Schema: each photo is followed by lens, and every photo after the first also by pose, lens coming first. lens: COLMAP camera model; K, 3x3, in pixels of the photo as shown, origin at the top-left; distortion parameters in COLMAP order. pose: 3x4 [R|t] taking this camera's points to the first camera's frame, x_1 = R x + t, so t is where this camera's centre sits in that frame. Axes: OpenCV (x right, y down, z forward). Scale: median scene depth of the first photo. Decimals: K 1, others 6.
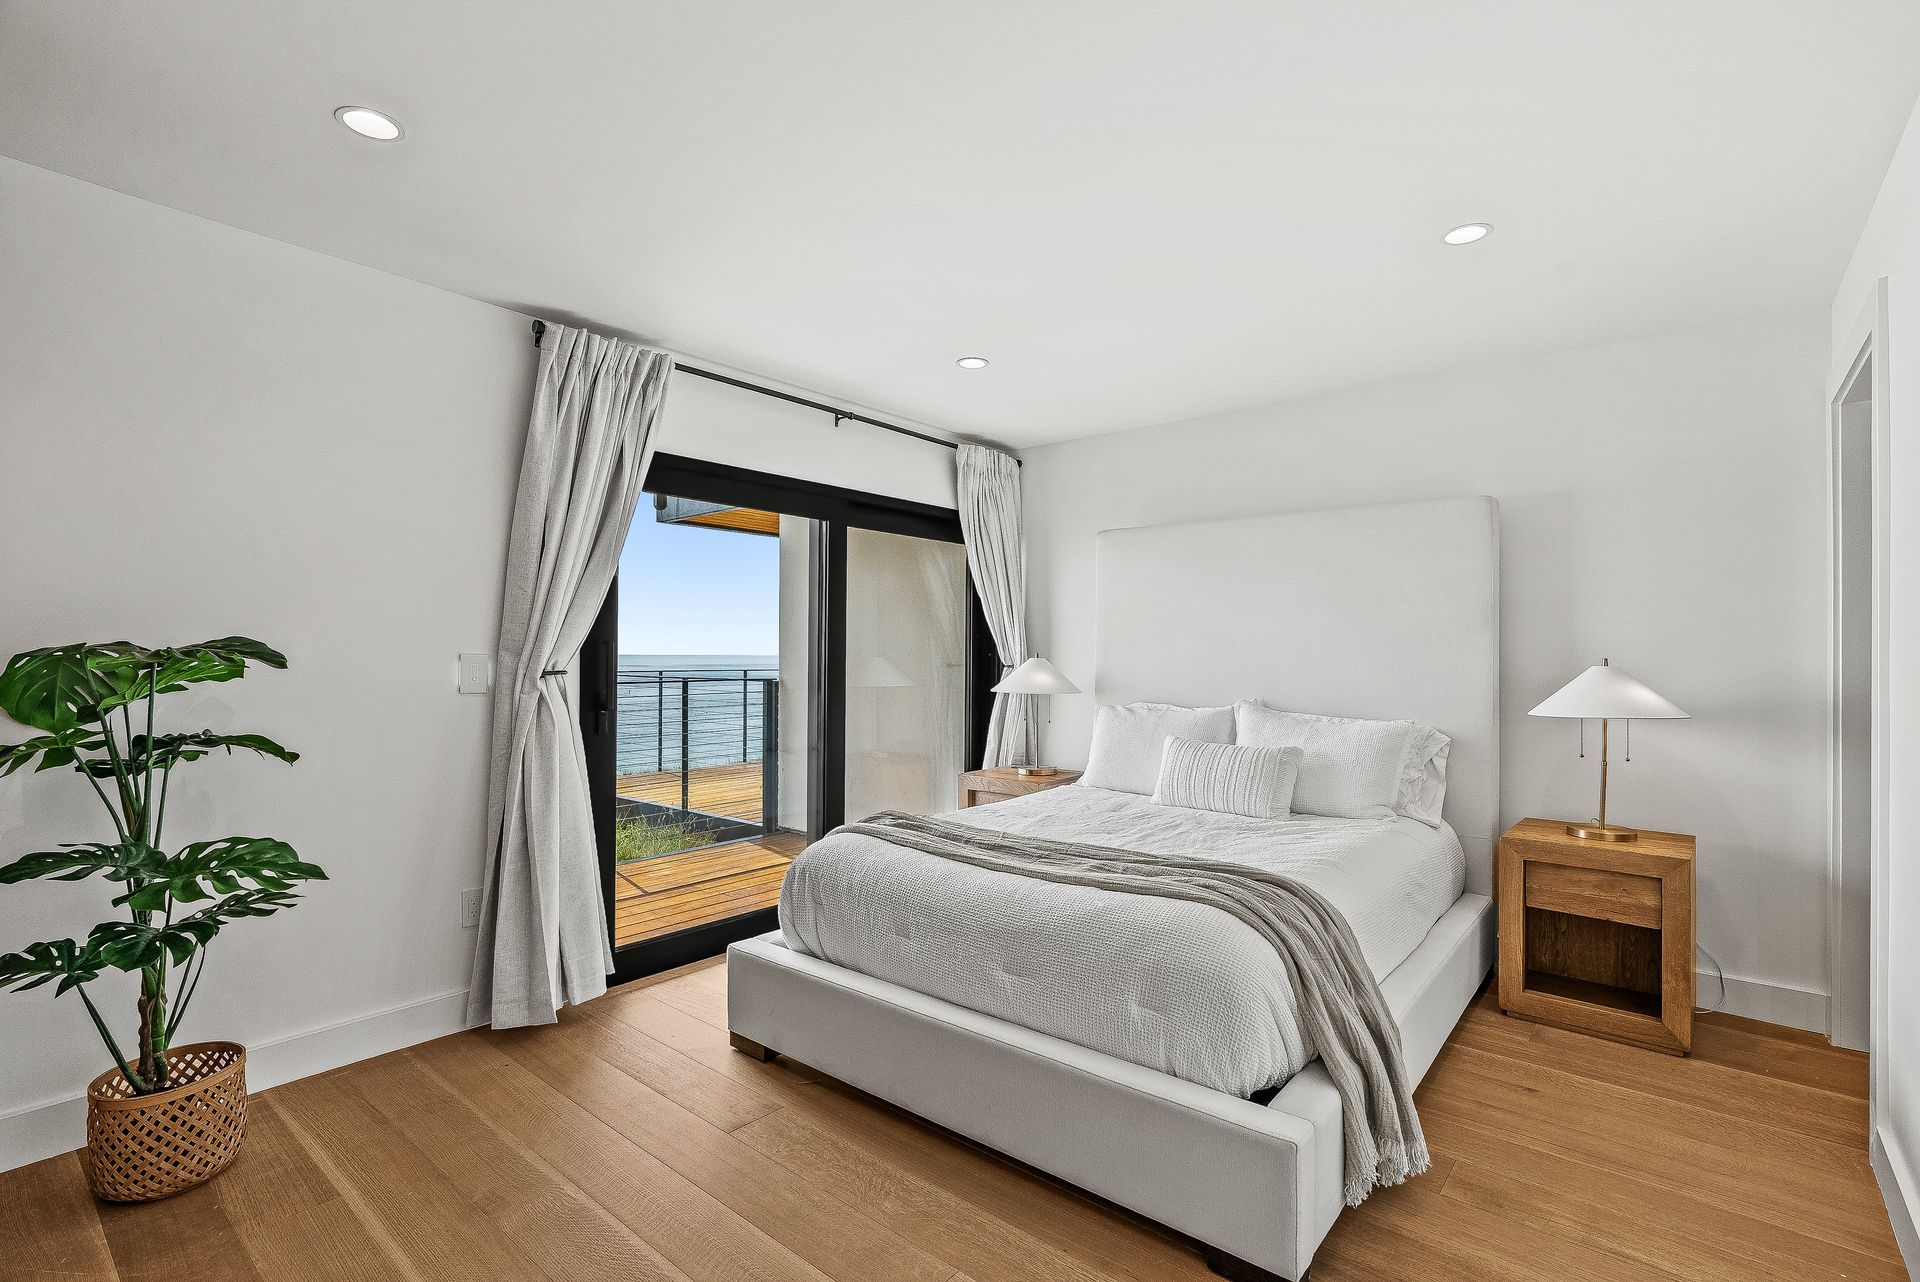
lens RADIAL K [[879.3, 0, 970.2], [0, 879.3, 645.1], [0, 0, 1]] dist [-0.001913, -0.000204]
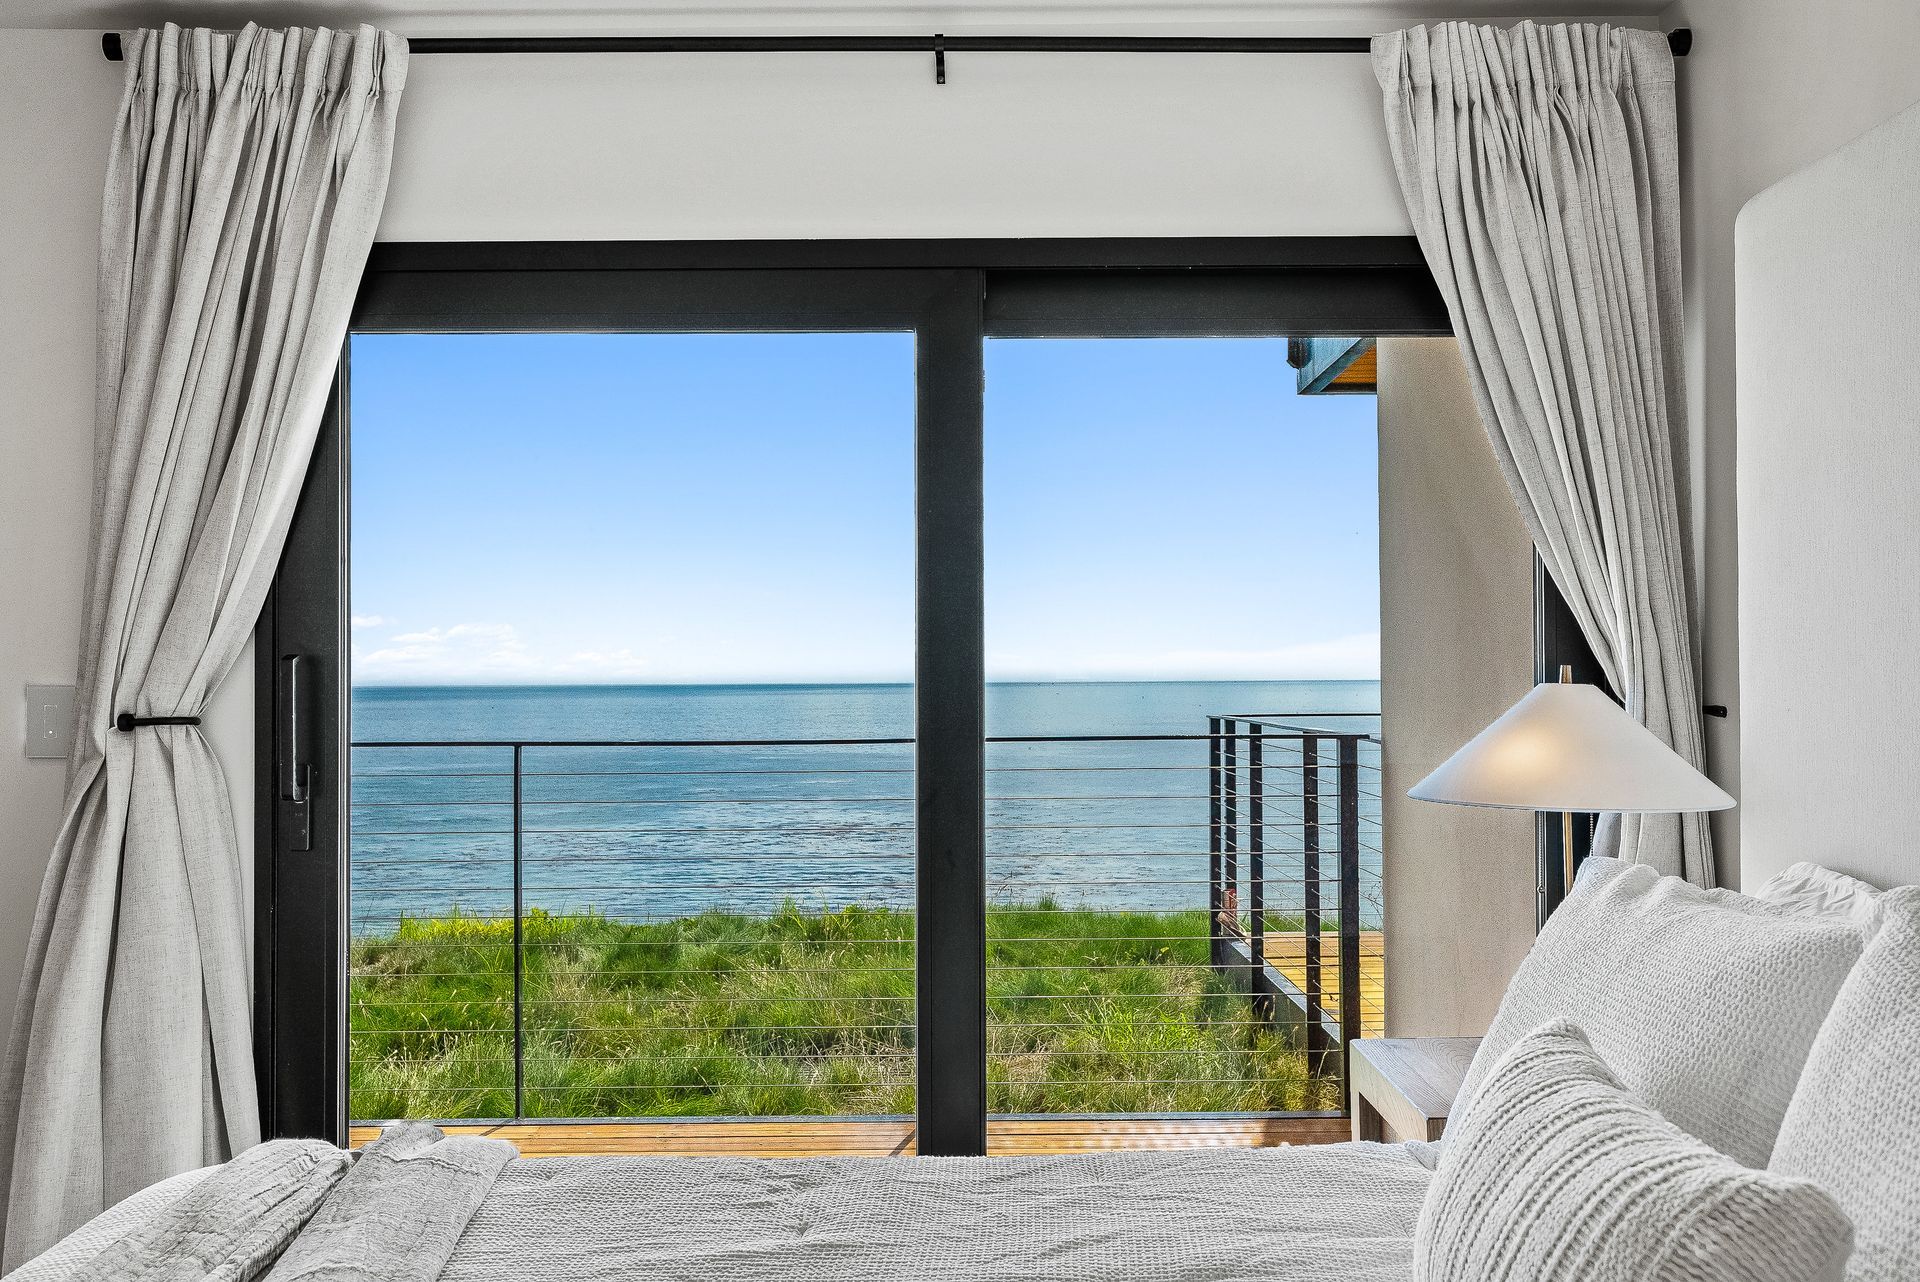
lens RADIAL K [[1703.9, 0, 960.0], [0, 1703.9, 641.0], [0, 0, 1]] dist [-0.039499, -0.000521]
pose [[0.648419, -0.023826, -0.760911, 0.352902], [0.016951, 0.999714, -0.016859, 0.005480], [0.761095, -0.001966, 0.648637, 0.458491]]
